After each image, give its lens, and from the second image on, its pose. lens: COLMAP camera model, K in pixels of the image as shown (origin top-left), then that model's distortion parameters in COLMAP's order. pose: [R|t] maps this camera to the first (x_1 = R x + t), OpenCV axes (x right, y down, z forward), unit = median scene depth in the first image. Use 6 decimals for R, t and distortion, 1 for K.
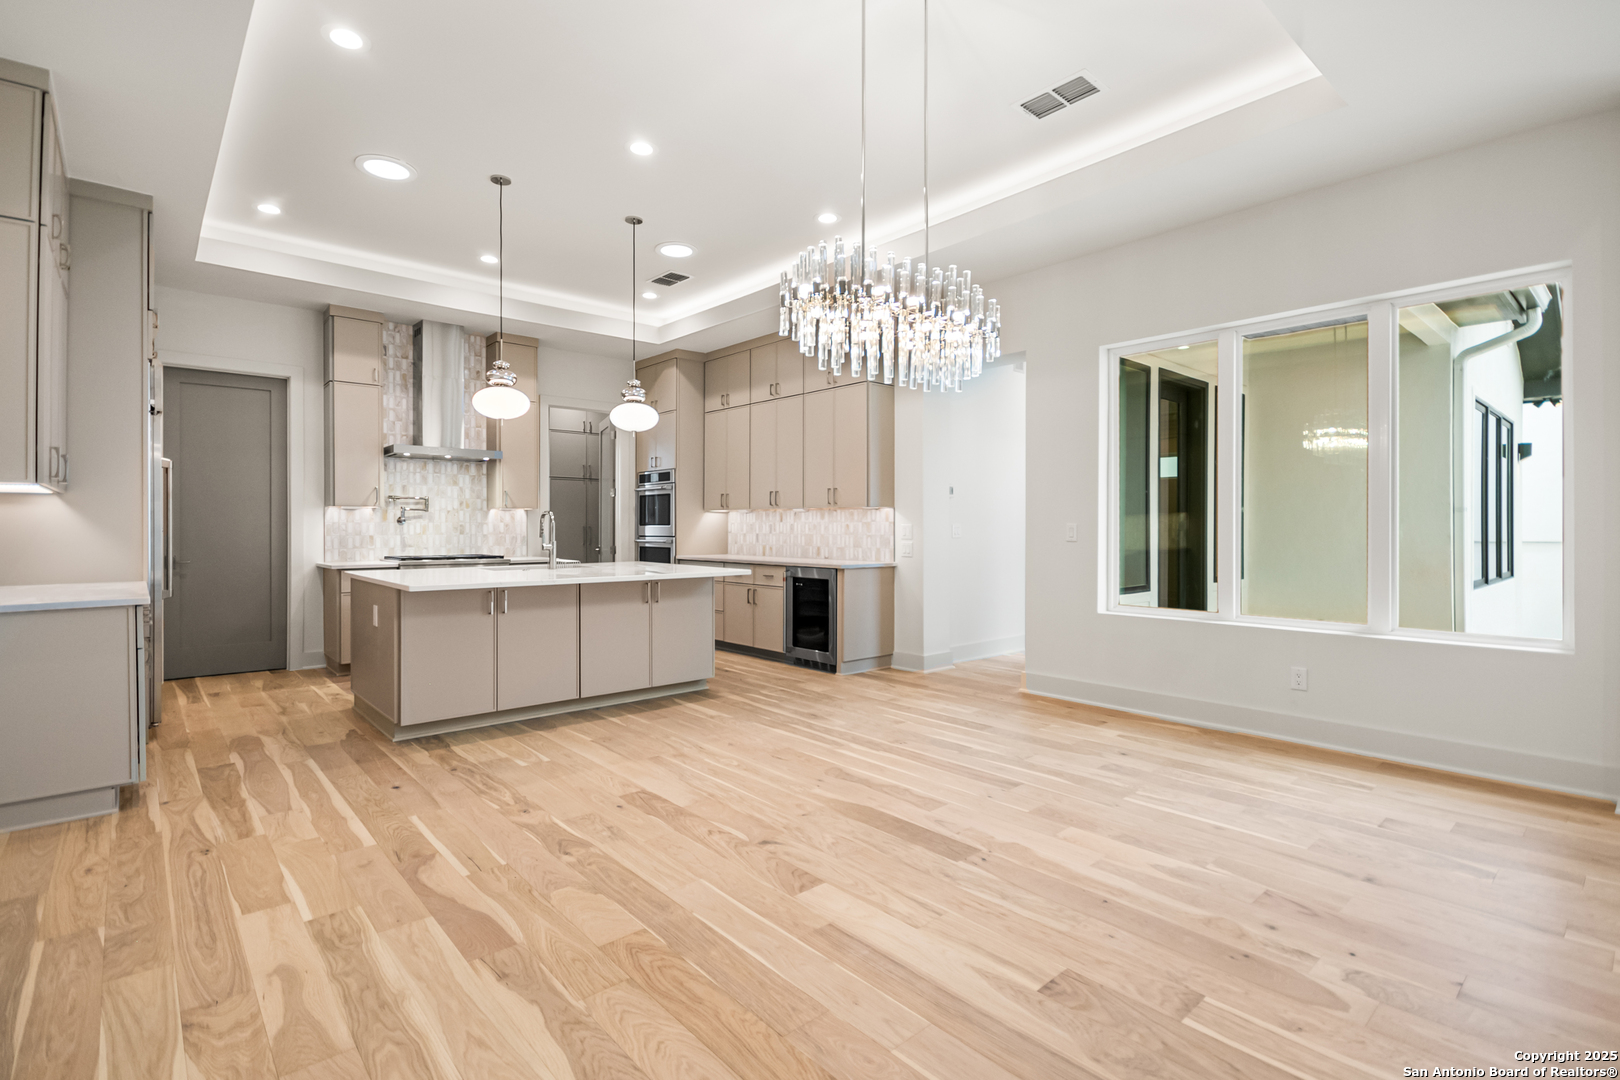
lens RADIAL K [[748.4, 0, 804.1], [0, 748.4, 533.4], [0, 0, 1]] dist [-0.001033, -0.001047]
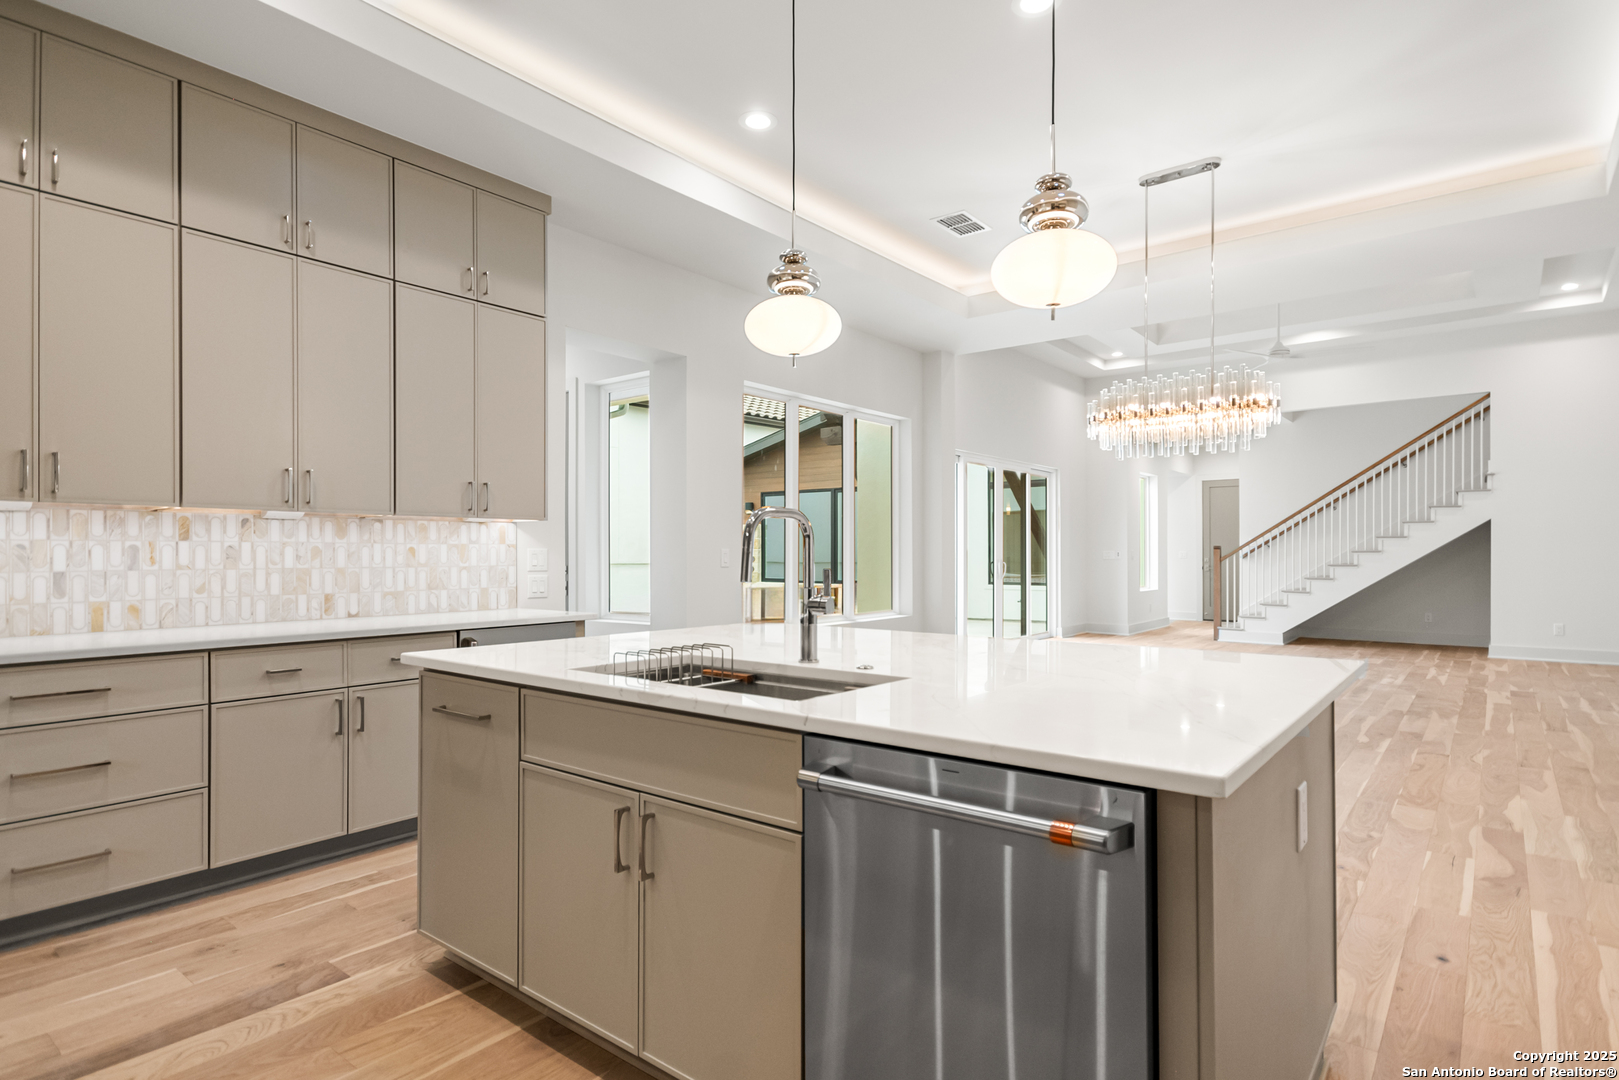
lens RADIAL K [[846.7, 0, 809.5], [0, 846.7, 540.0], [0, 0, 1]] dist [0.037247, -0.022081]
pose [[-0.162962, 0.013604, 0.986538, -1.538324], [0.010270, 0.999874, -0.012091, -0.019163], [-0.986579, 0.008162, -0.163082, 2.139481]]
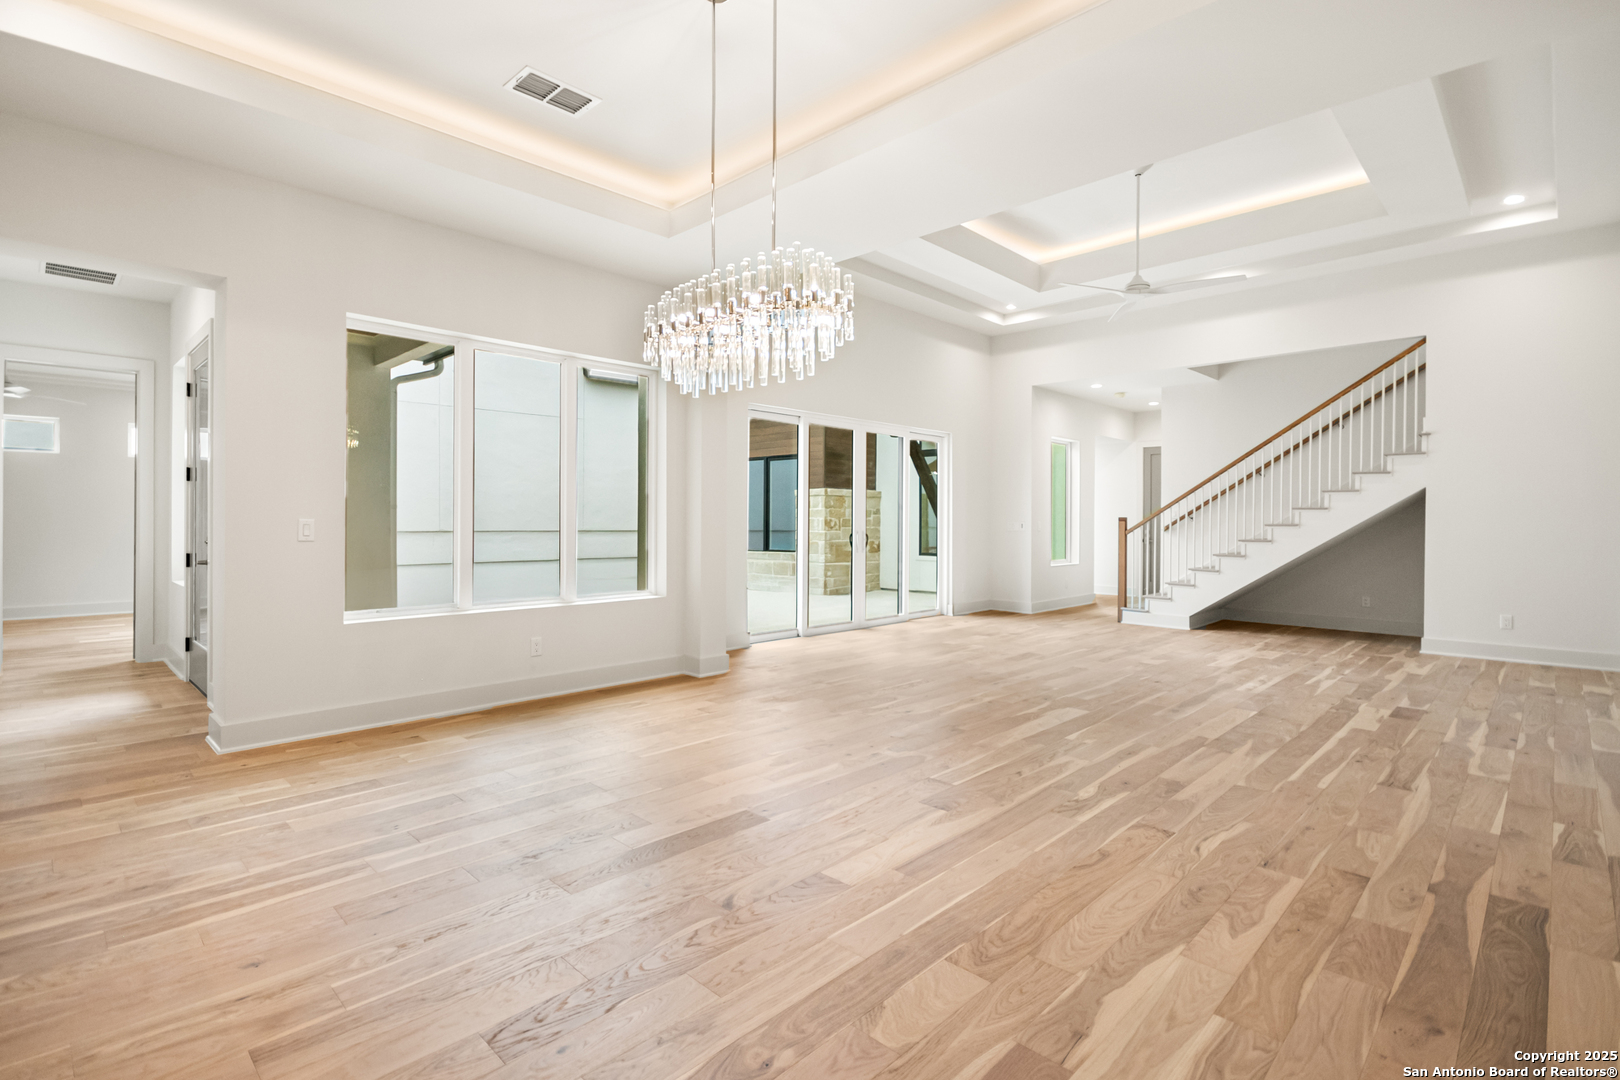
lens RADIAL K [[764.5, 0, 788.3], [0, 764.5, 516.6], [0, 0, 1]] dist [0.002187, -0.005749]
pose [[-0.054326, 0.003922, 0.998516, -0.982504], [0.004755, 0.999982, -0.003669, -0.019076], [-0.998512, 0.004548, -0.054344, 1.054888]]
